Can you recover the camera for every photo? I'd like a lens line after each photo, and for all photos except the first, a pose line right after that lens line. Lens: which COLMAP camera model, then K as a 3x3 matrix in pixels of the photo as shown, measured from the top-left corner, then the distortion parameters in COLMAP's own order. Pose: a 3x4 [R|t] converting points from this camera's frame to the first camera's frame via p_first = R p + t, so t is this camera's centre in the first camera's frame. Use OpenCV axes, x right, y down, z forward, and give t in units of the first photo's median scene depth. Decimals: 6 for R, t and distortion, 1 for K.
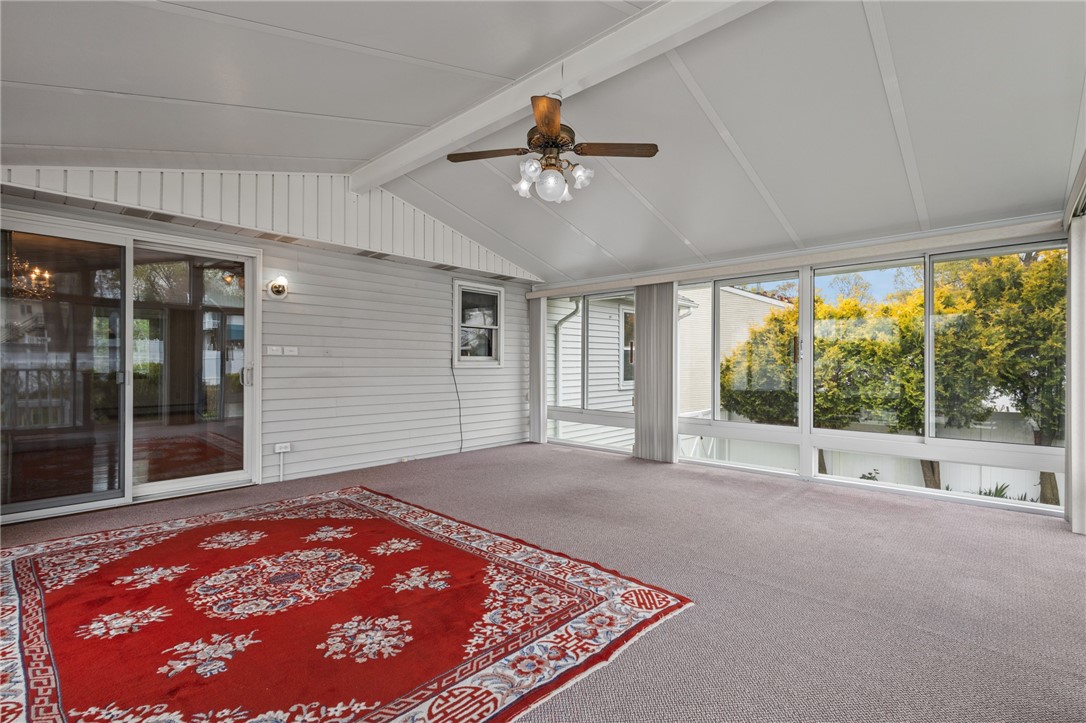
lens RADIAL K [[500.9, 0, 550.1], [0, 500.9, 364.4], [0, 0, 1]] dist [-0.000238, -0.004119]
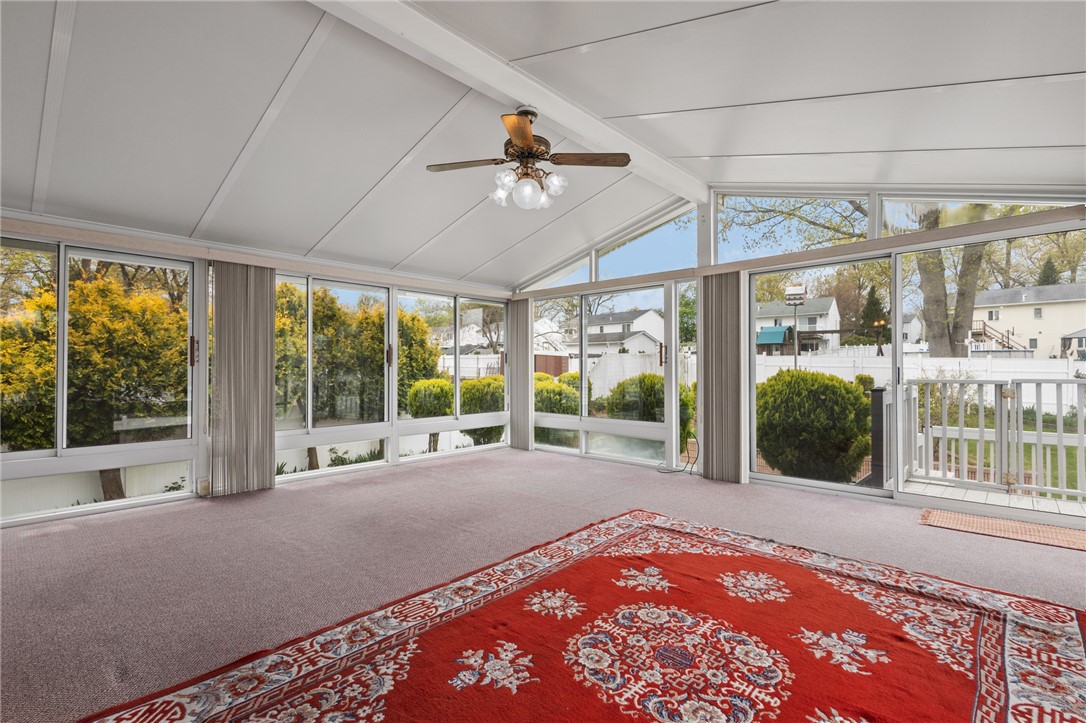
lens RADIAL K [[500.9, 0, 548.5], [0, 500.9, 359.9], [0, 0, 1]] dist [-0.000238, -0.004119]
pose [[0.011849, 0.010951, 0.999870, -1.272775], [0.005761, 0.999923, -0.011019, -0.005198], [-0.999913, 0.005891, 0.011785, 1.170108]]
